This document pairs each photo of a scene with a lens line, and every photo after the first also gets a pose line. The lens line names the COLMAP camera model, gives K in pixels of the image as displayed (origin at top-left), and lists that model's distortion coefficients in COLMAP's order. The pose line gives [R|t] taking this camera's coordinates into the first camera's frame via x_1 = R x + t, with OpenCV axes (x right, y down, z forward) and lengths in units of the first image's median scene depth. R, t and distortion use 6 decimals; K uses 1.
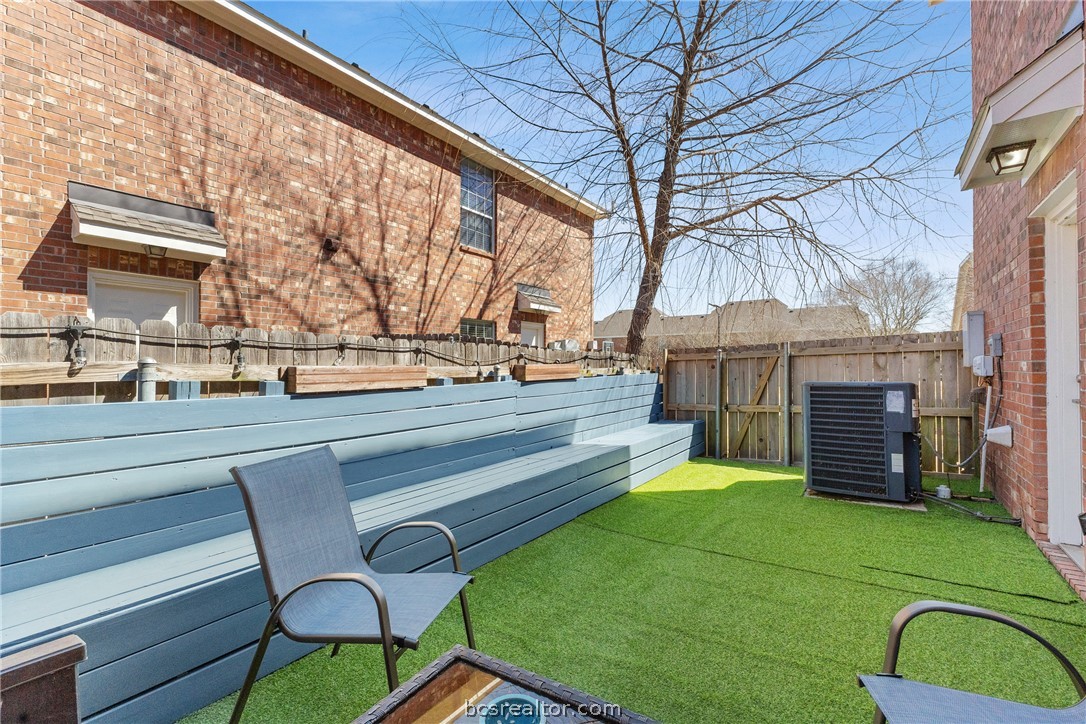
lens RADIAL K [[474.7, 0, 549.8], [0, 474.7, 368.5], [0, 0, 1]] dist [0.000580, -0.000261]
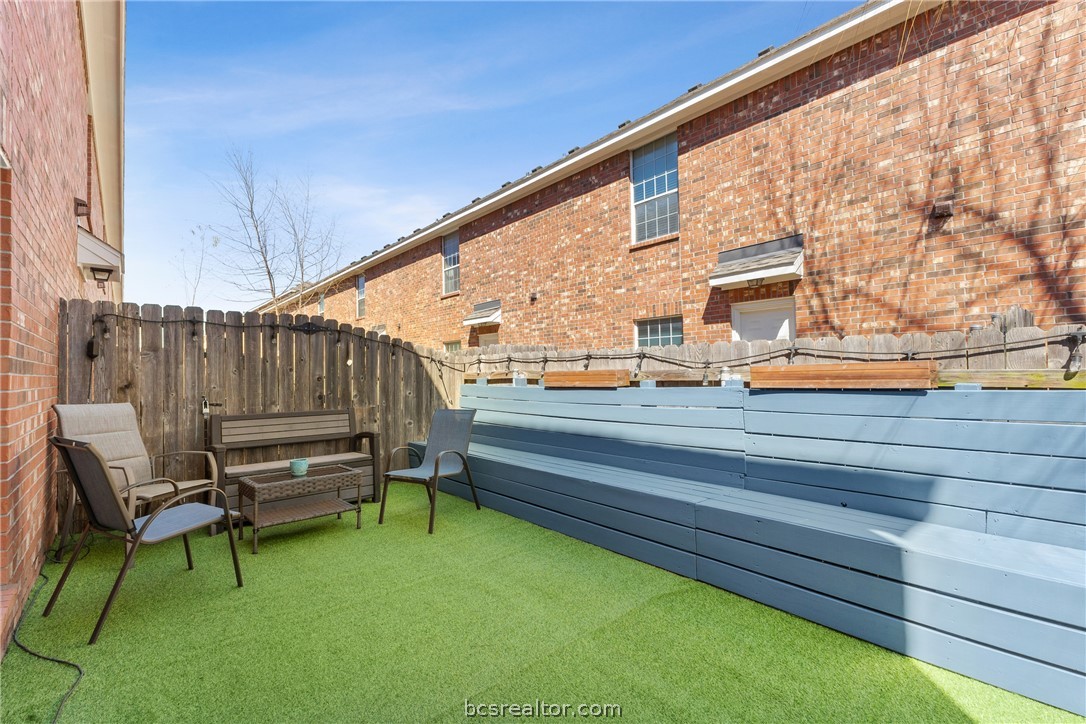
lens RADIAL K [[474.7, 0, 549.8], [0, 474.7, 368.5], [0, 0, 1]] dist [0.000580, -0.000261]
pose [[-0.242182, -0.001387, -0.970230, 0.521286], [0.011075, 0.999930, -0.004194, -0.002868], [0.970168, -0.011761, -0.242150, 0.633263]]
